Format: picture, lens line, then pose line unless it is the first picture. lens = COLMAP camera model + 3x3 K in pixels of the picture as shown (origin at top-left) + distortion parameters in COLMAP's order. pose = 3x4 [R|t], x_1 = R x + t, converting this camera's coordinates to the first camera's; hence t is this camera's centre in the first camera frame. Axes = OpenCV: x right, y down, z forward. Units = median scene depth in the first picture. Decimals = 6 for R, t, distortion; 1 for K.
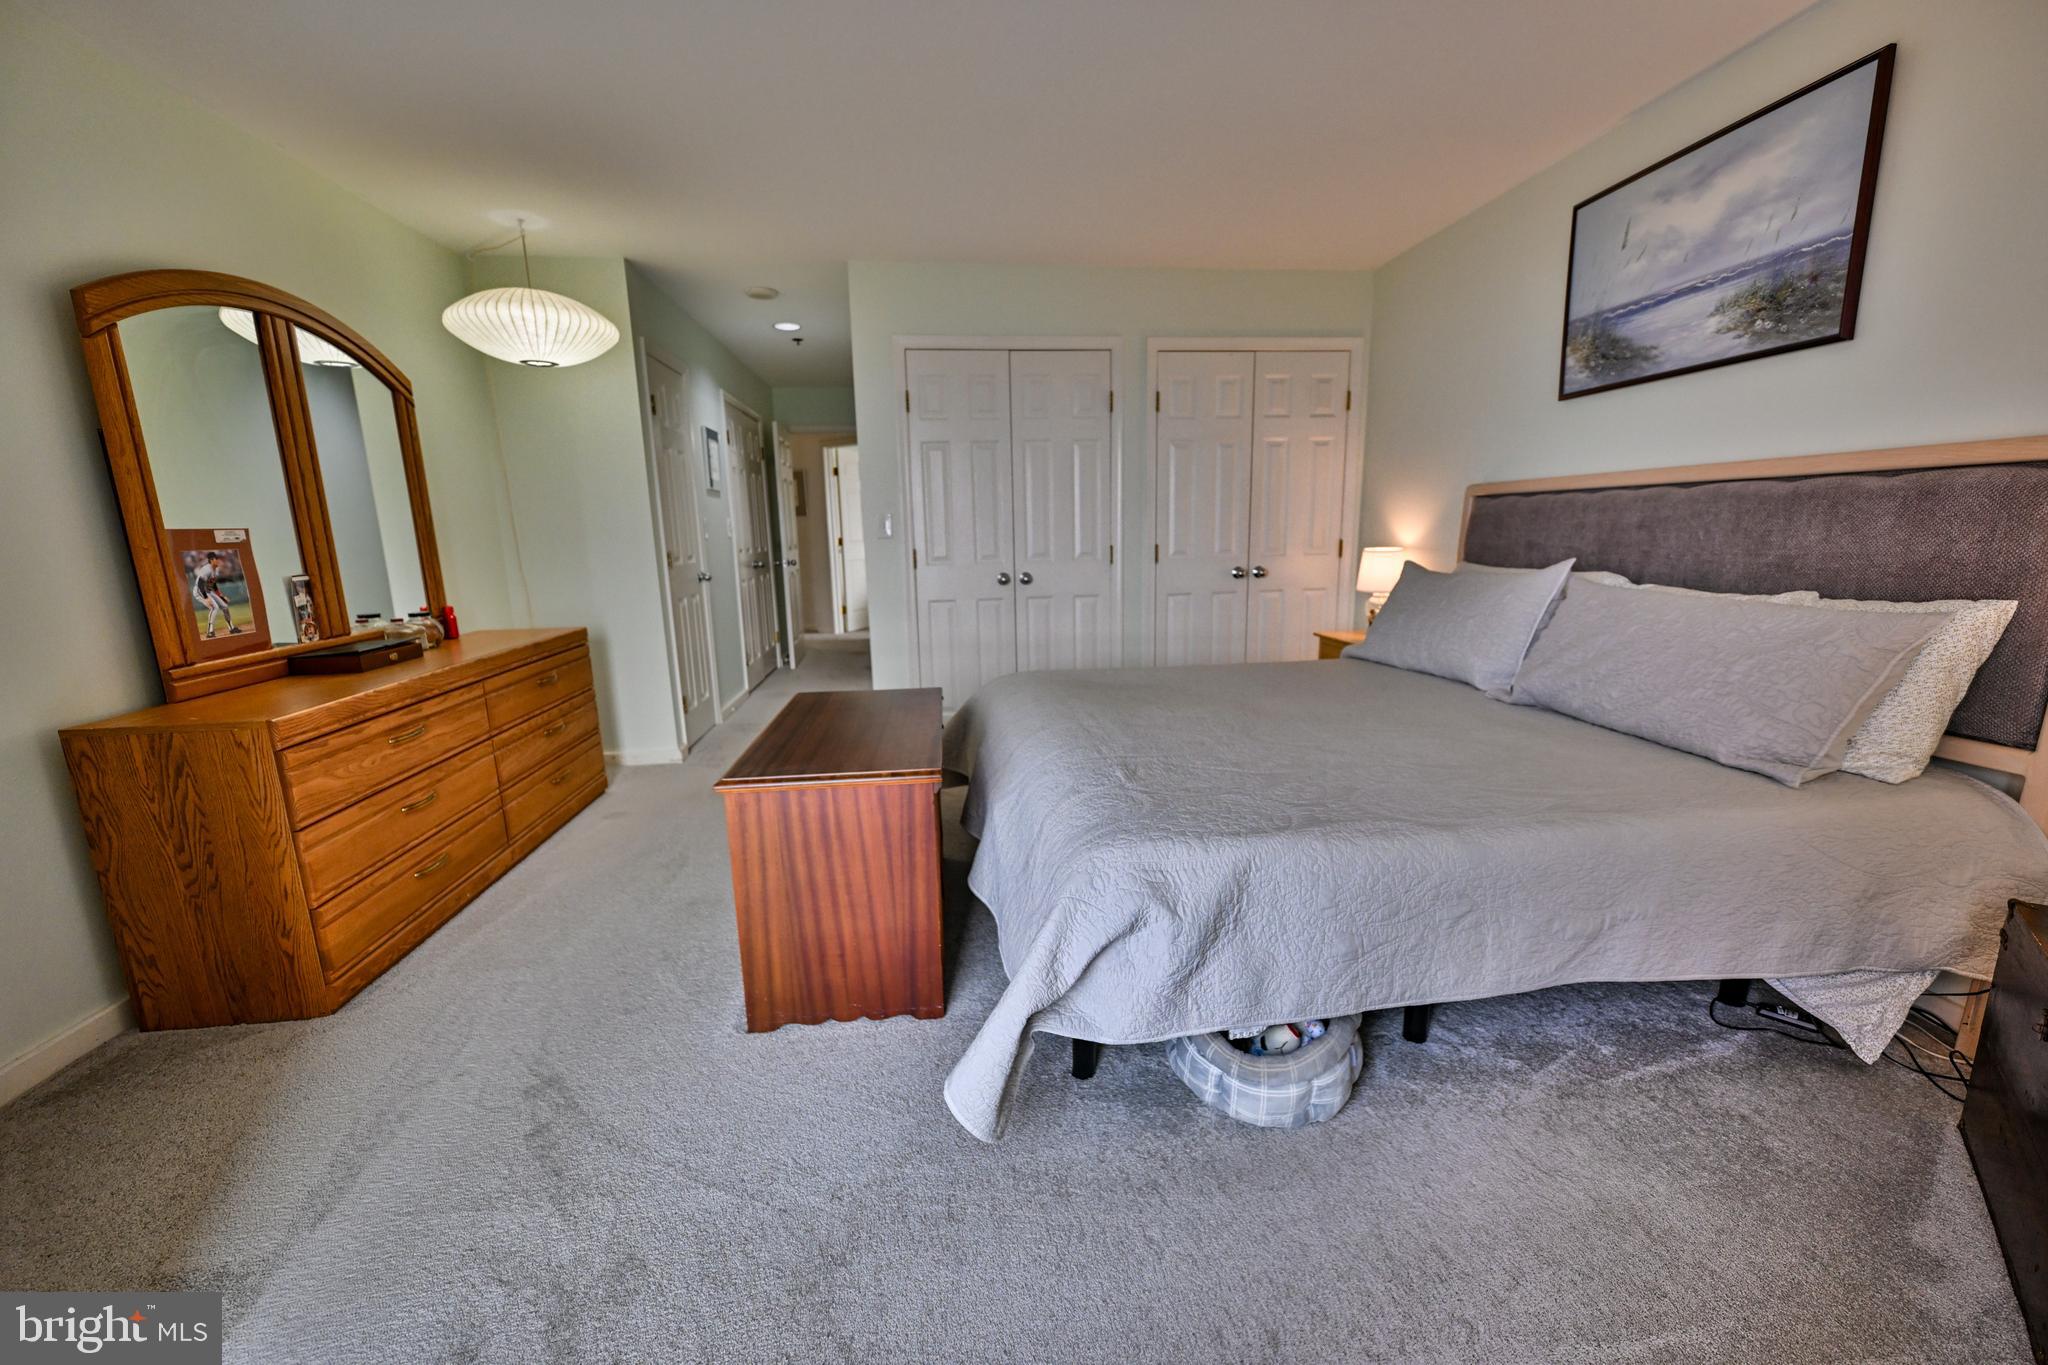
lens RADIAL K [[804.9, 0, 1027.9], [0, 804.9, 683.2], [0, 0, 1]] dist [0.001038, -0.000099]
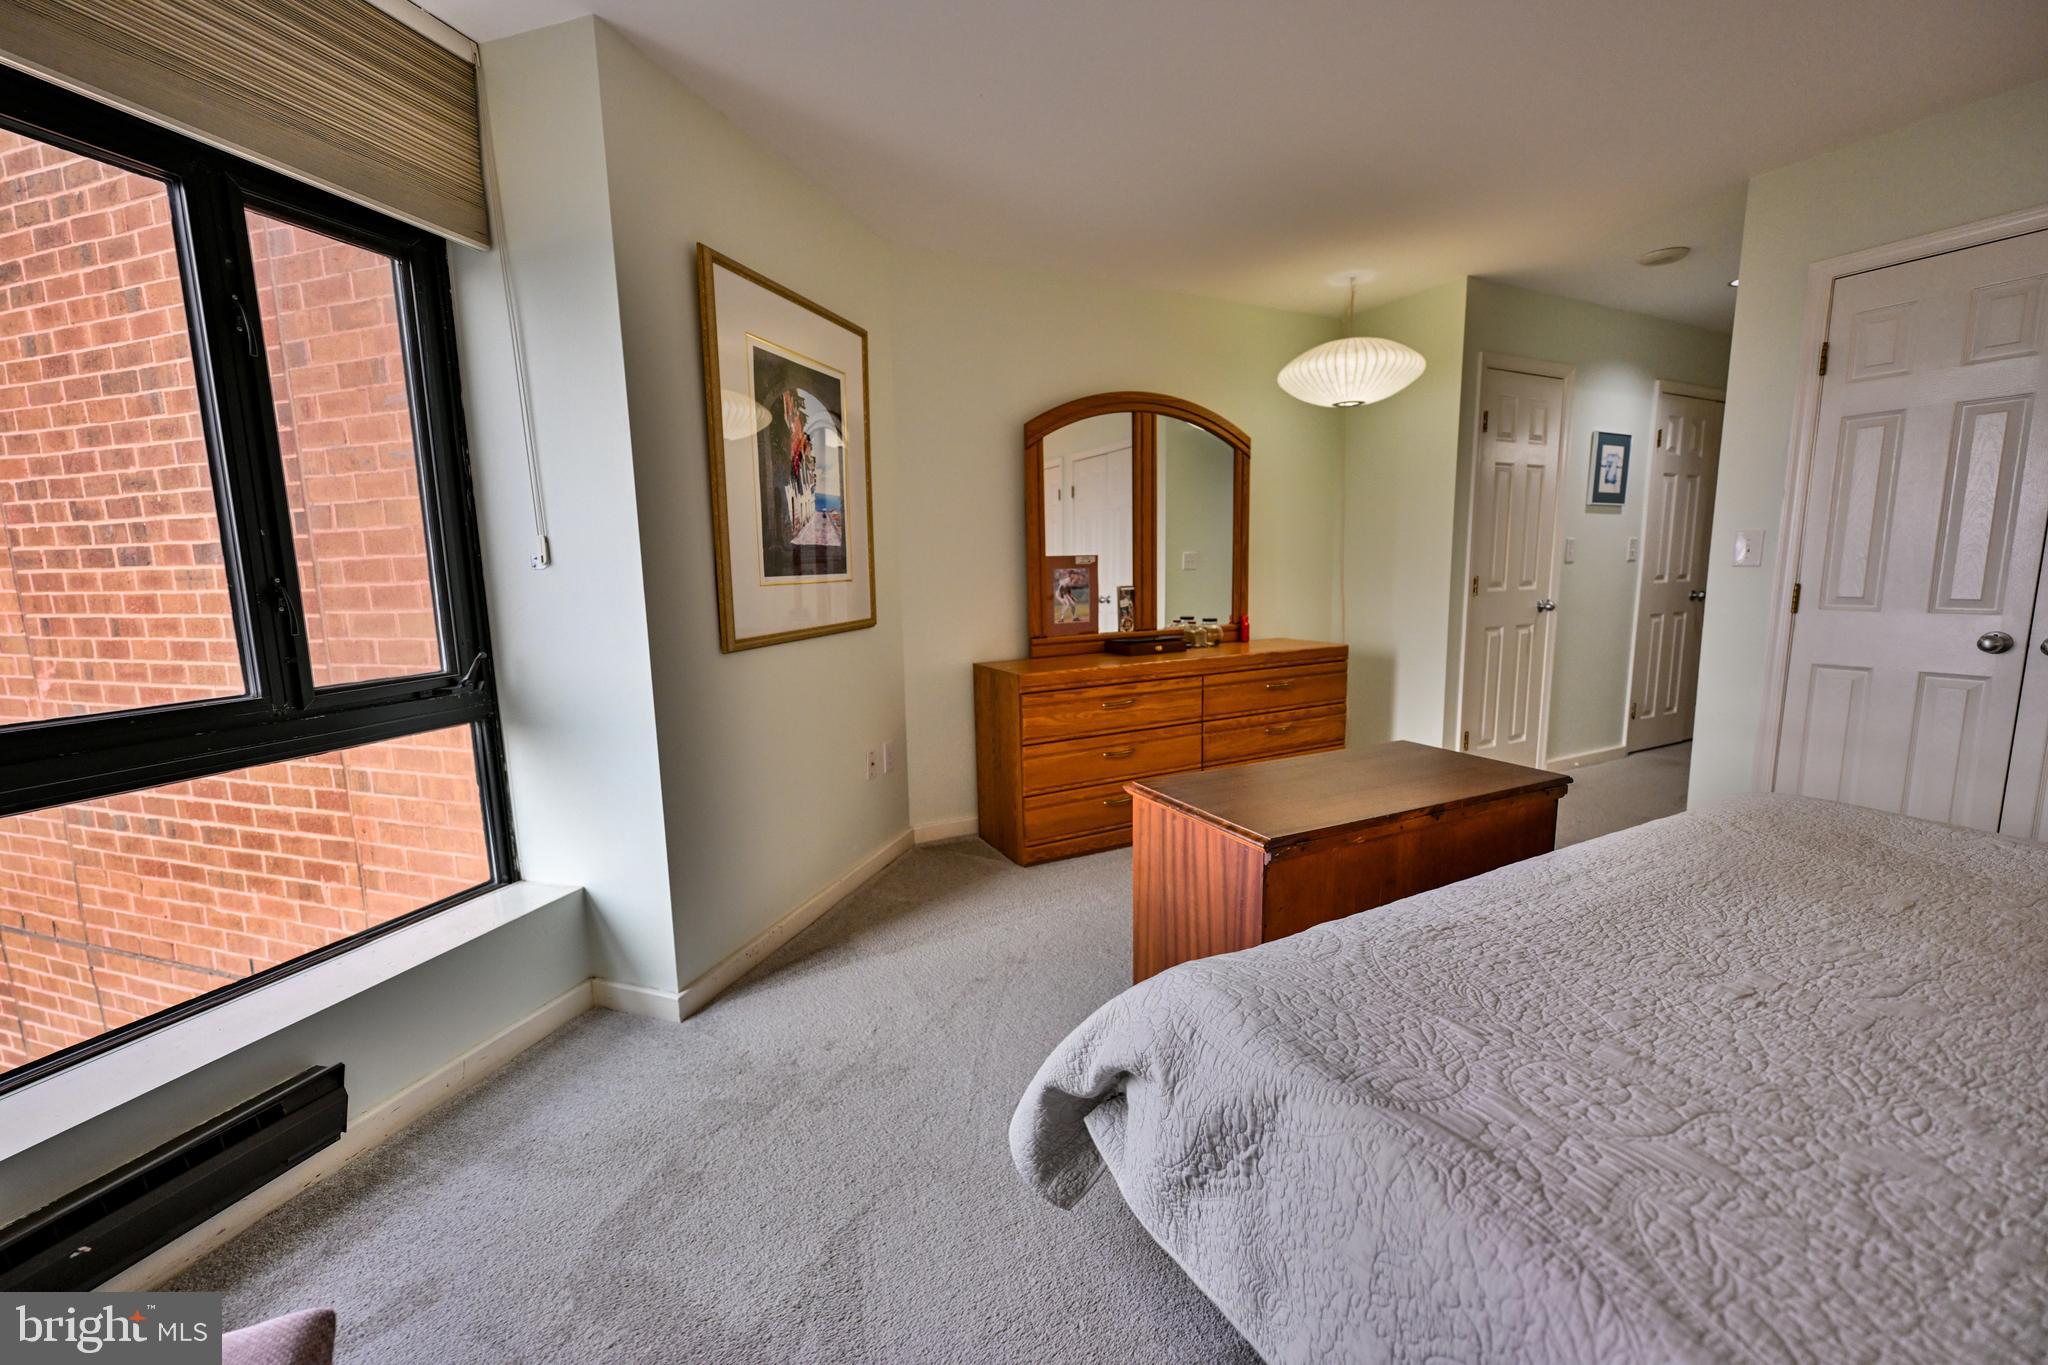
lens RADIAL K [[804.9, 0, 1027.9], [0, 804.9, 683.2], [0, 0, 1]] dist [0.001038, -0.000099]
pose [[0.360195, 0.152254, -0.920369, 0.437486], [-0.169511, 0.980849, 0.095920, -0.074961], [0.917347, 0.121462, 0.379106, 0.315317]]
